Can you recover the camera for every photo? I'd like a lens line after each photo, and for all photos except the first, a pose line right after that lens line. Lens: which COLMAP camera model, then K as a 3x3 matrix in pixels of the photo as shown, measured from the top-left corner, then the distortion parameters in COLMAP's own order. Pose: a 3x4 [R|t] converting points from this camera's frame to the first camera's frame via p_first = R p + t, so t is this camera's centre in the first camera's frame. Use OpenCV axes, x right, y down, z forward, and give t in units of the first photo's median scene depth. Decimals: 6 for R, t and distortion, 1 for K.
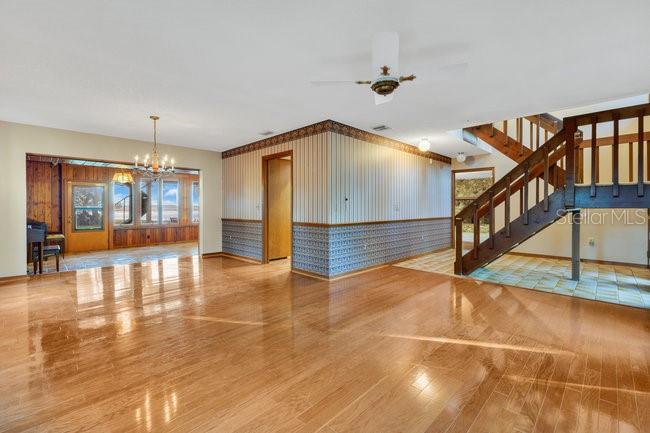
lens RADIAL K [[286.6, 0, 324.4], [0, 286.6, 210.3], [0, 0, 1]] dist [0.000659, -0.000501]
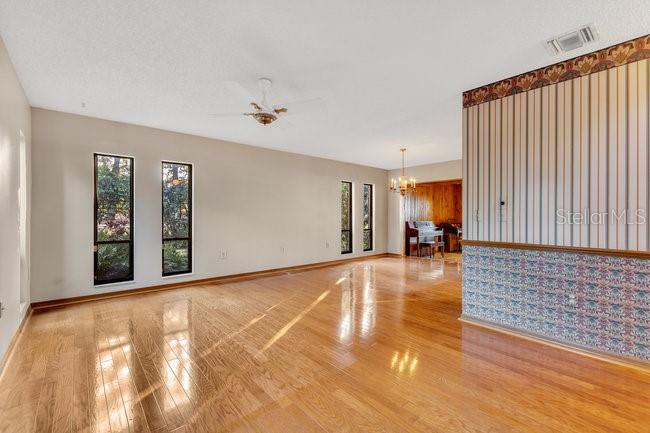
lens RADIAL K [[284.5, 0, 324.4], [0, 284.5, 221.0], [0, 0, 1]] dist [-0.001408, -0.000202]
pose [[-0.067198, 0.005652, -0.997724, 0.691747], [-0.022407, 0.999723, 0.007172, 0.003833], [0.997488, 0.022838, -0.067052, 0.662001]]
